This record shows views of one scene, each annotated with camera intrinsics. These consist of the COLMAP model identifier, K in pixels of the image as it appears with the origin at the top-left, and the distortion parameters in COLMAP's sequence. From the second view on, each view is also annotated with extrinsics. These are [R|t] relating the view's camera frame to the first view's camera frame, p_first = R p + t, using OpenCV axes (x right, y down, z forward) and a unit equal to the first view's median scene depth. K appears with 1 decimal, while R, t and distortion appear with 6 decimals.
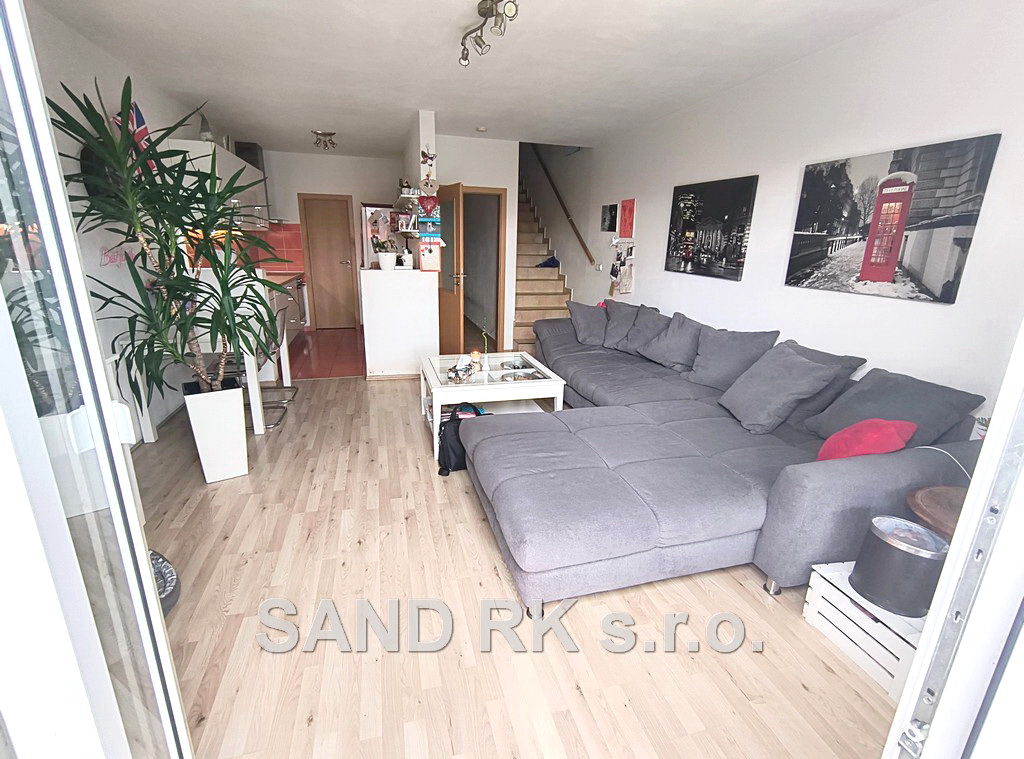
lens RADIAL K [[468.5, 0, 512.0], [0, 468.5, 379.5], [0, 0, 1]] dist [-0.001747, -0.000610]
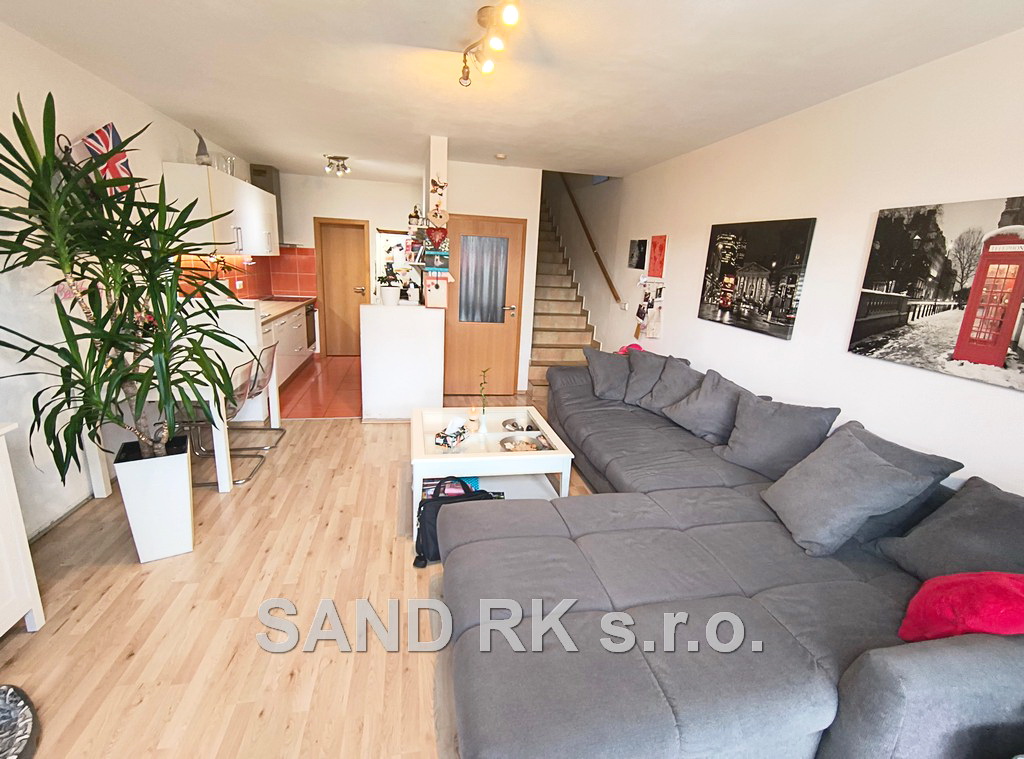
lens RADIAL K [[468.5, 0, 512.0], [0, 468.5, 379.5], [0, 0, 1]] dist [-0.001747, -0.000610]
pose [[0.997393, 0.044030, -0.057177, 0.042913], [-0.046319, 0.998151, -0.039357, -0.086215], [0.055338, 0.041903, 0.997588, 0.140697]]
